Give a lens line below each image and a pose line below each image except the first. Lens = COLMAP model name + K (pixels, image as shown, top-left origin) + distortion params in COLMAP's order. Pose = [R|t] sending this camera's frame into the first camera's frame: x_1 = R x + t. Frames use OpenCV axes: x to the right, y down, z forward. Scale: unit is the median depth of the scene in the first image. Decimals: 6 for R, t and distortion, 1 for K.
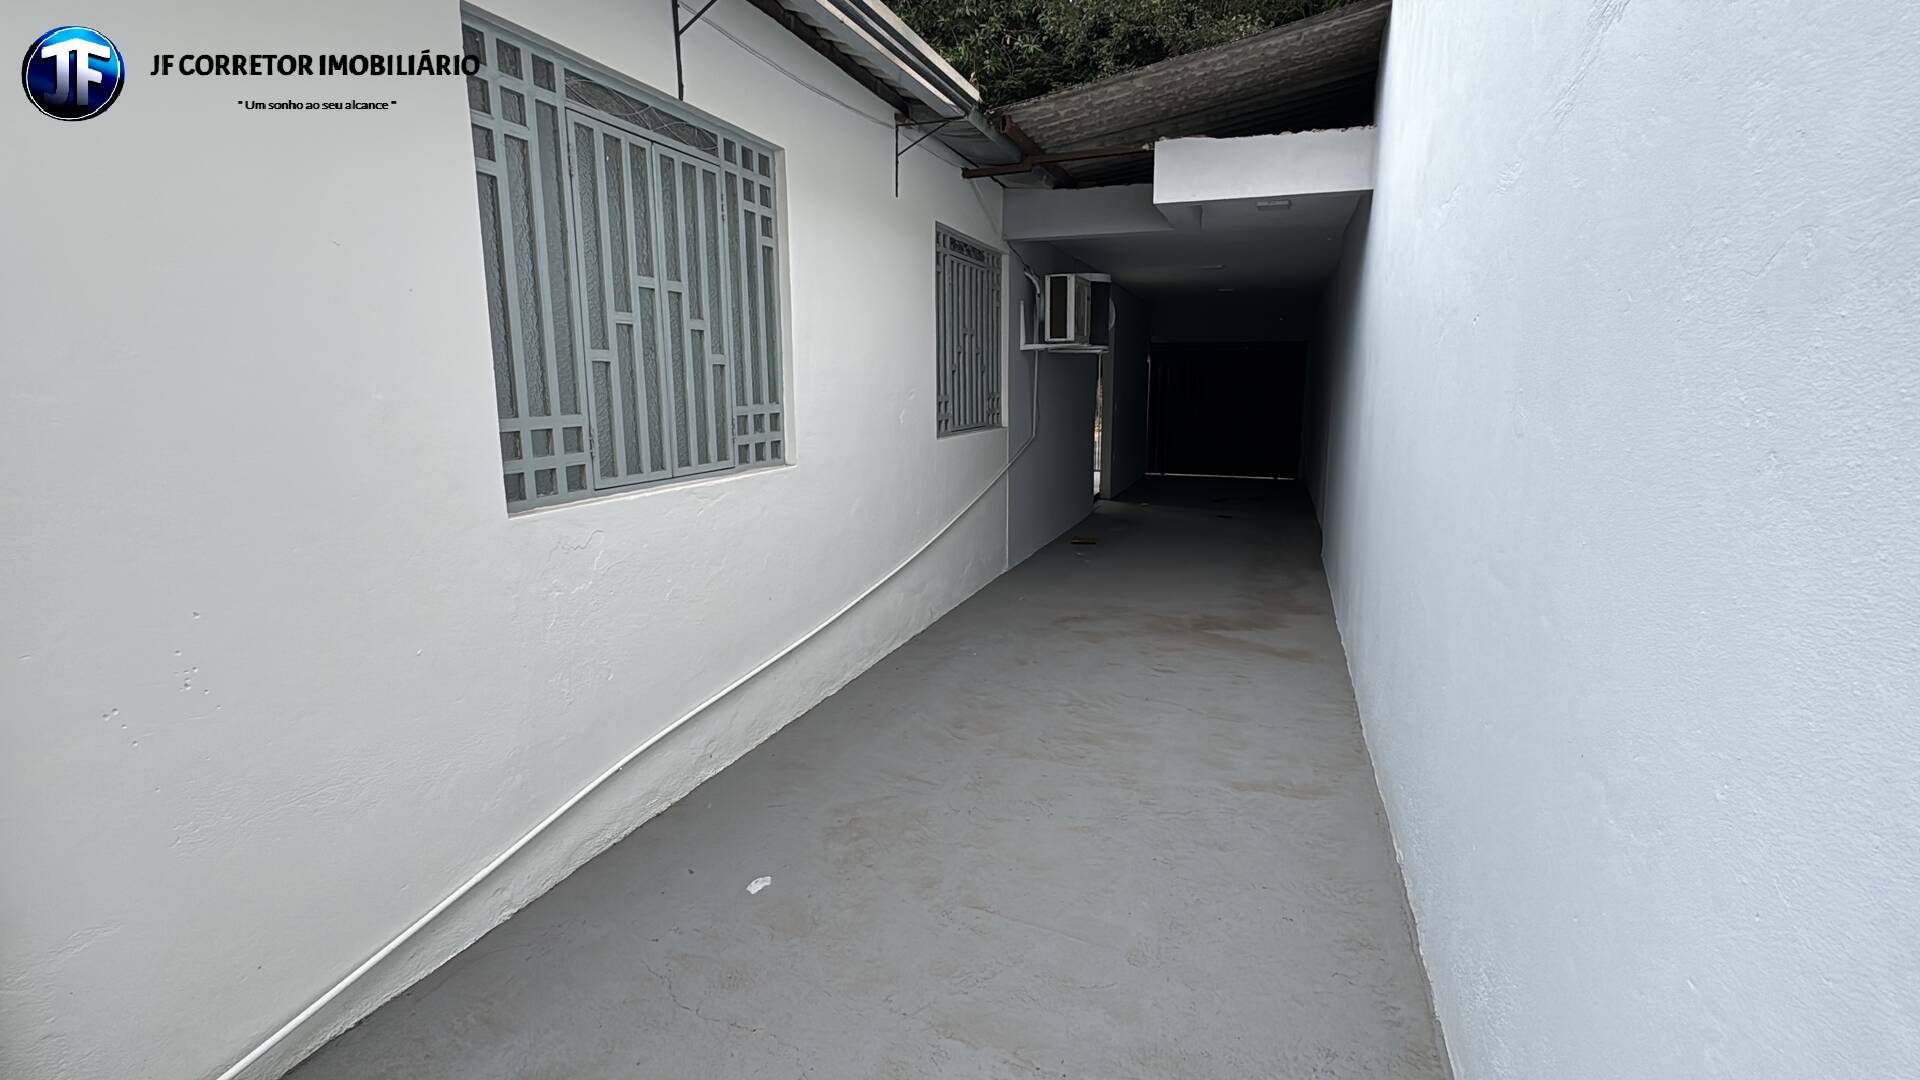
lens RADIAL K [[874.6, 0, 959.8], [0, 874.6, 549.1], [0, 0, 1]] dist [-0.002250, 0.000153]
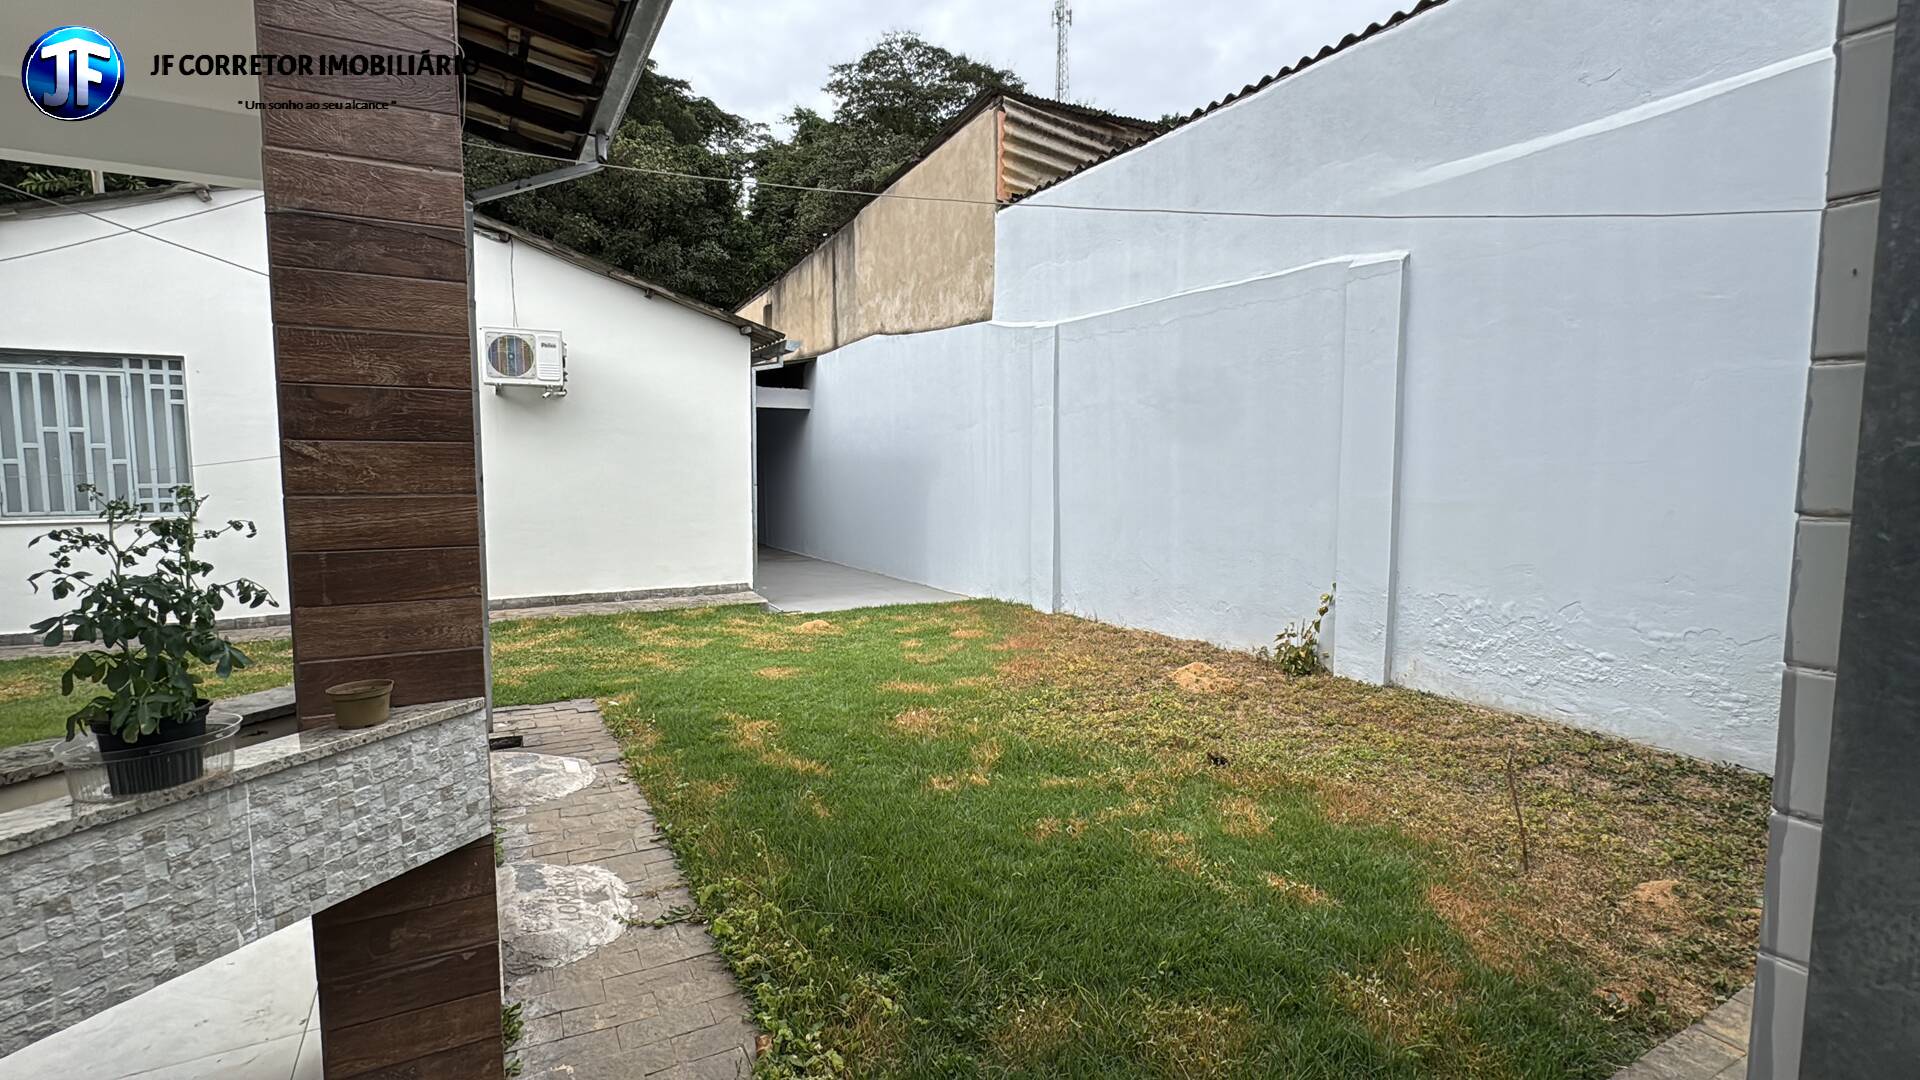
lens RADIAL K [[874.6, 0, 959.5], [0, 874.6, 539.8], [0, 0, 1]] dist [-0.002250, 0.000153]
pose [[0.748683, 0.046062, -0.661326, 2.905742], [-0.122084, 0.990101, -0.069248, -0.146476], [0.651589, 0.132582, 0.746896, 0.862043]]
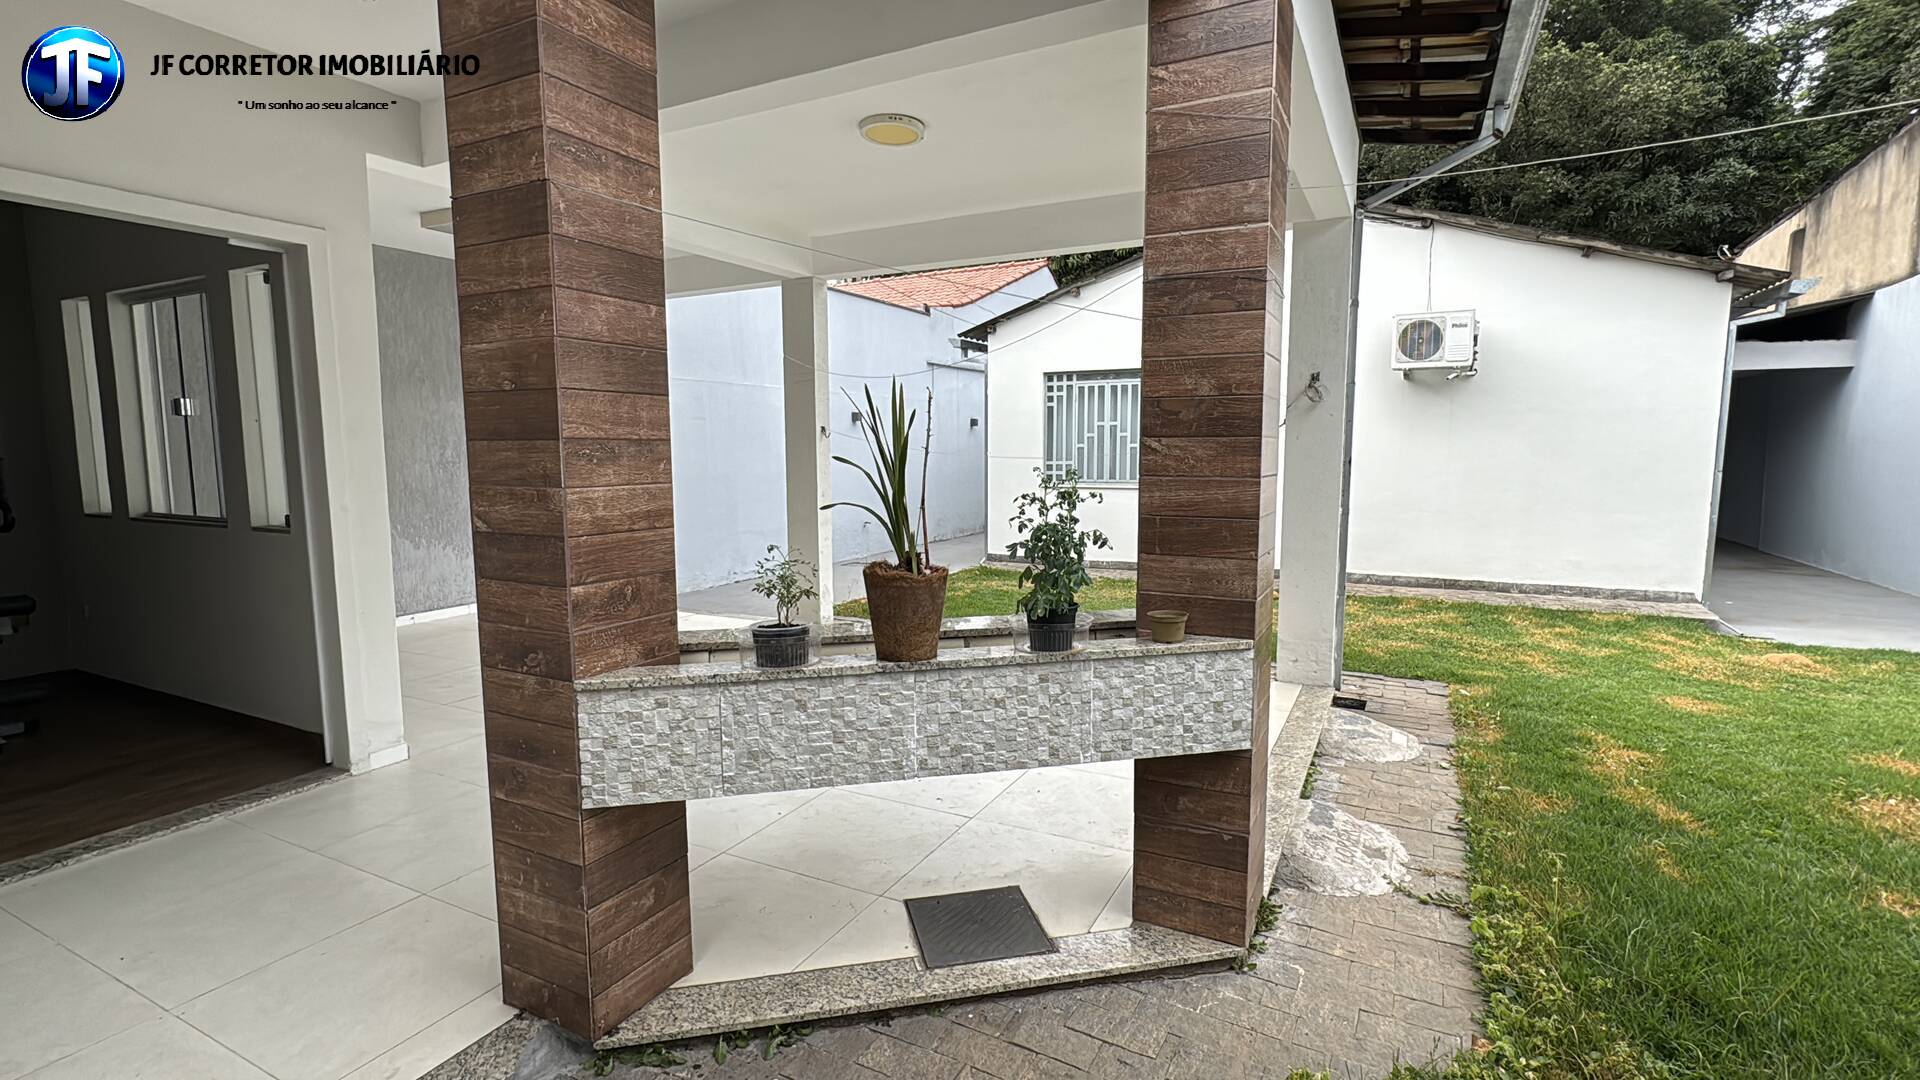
lens RADIAL K [[874.6, 0, 959.9], [0, 874.6, 539.5], [0, 0, 1]] dist [-0.002250, 0.000153]
pose [[-0.138659, 0.094864, -0.985786, 3.037249], [-0.190421, 0.974274, 0.120541, -0.168243], [0.971861, 0.204428, -0.117028, 0.935588]]
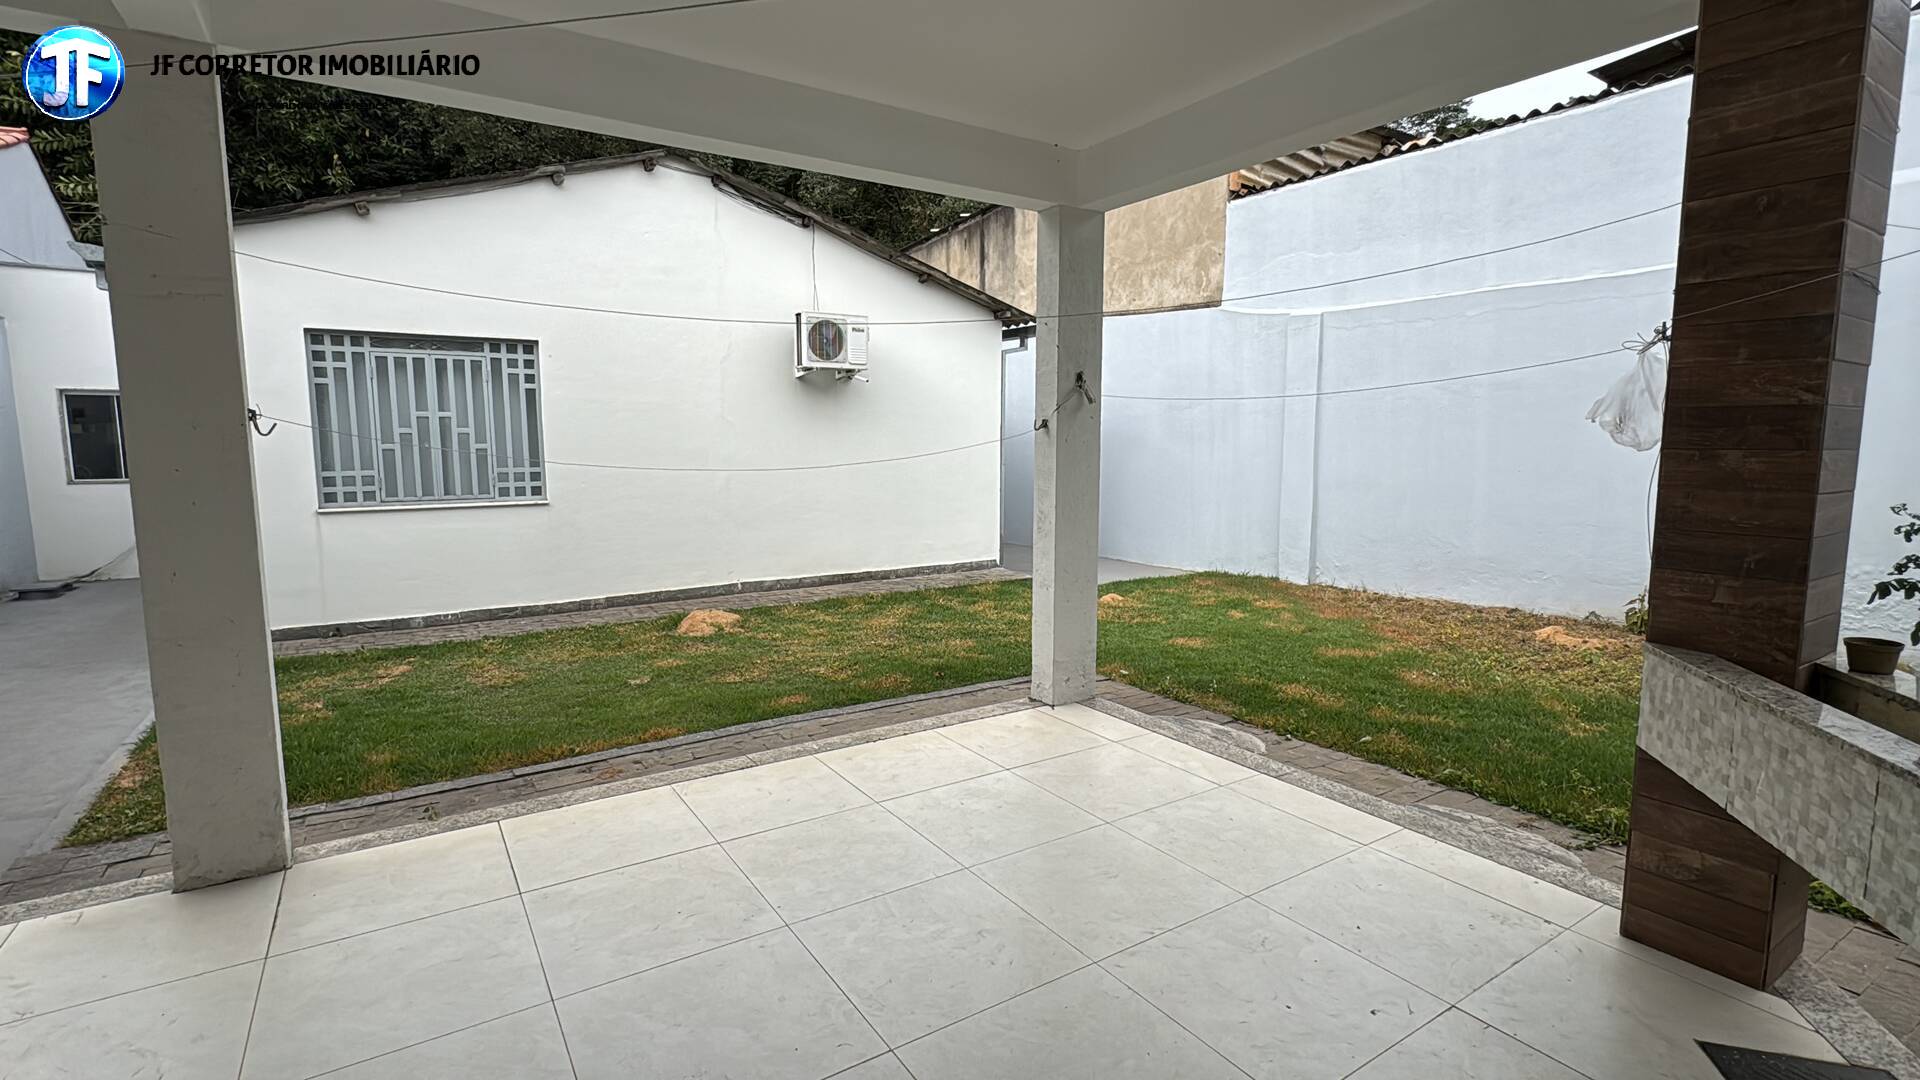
lens RADIAL K [[874.6, 0, 960.4], [0, 874.6, 539.7], [0, 0, 1]] dist [-0.002250, 0.000153]
pose [[0.793270, 0.057448, -0.606154, 2.128699], [-0.108486, 0.992945, -0.047869, -0.020166], [0.599127, 0.103732, 0.793906, 0.055500]]
